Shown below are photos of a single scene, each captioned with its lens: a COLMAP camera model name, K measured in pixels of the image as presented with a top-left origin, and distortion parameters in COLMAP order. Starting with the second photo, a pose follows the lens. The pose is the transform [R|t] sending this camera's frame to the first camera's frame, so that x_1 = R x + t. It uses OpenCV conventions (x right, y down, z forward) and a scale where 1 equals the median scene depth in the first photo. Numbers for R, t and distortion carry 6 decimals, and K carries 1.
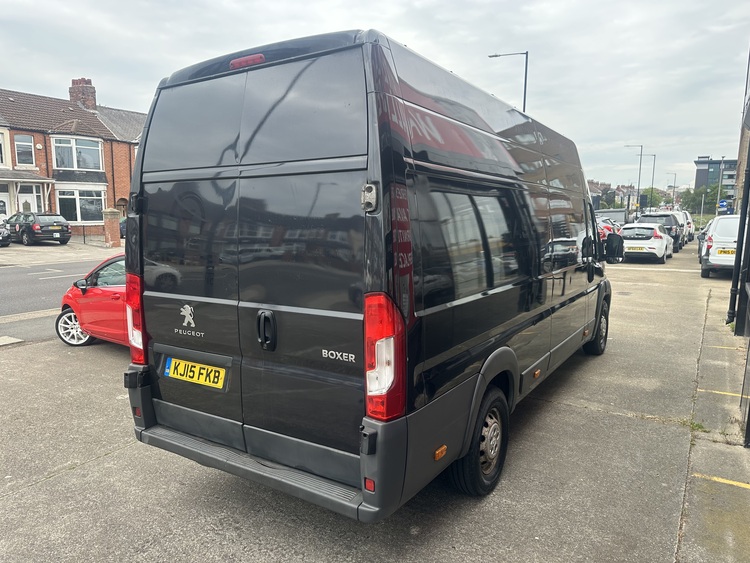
lens RADIAL K [[532.0, 0, 375.0], [0, 532.0, 281.5], [0, 0, 1]] dist [-0.002143, -0.001516]
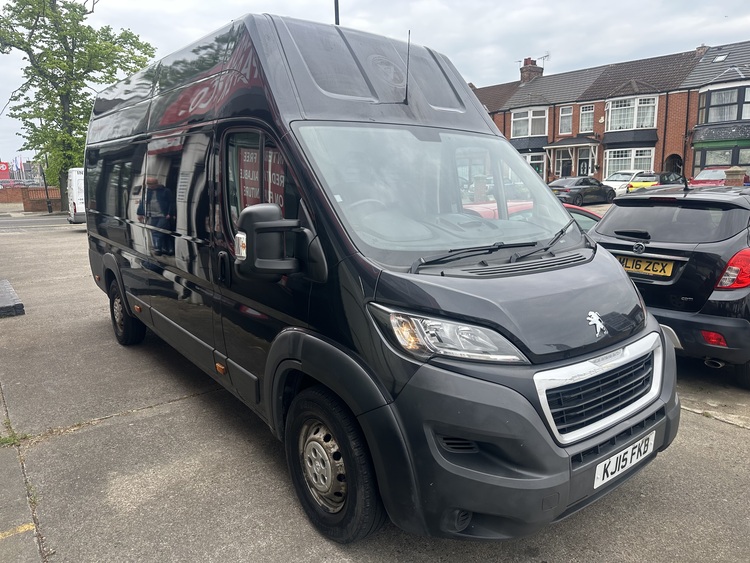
lens RADIAL K [[532.0, 0, 375.0], [0, 532.0, 281.5], [0, 0, 1]] dist [-0.002143, -0.001516]
pose [[-0.335547, 0.170735, -0.926422, 0.863930], [-0.115902, 0.968484, 0.220466, -0.142441], [0.934866, 0.181351, -0.305183, 1.324902]]
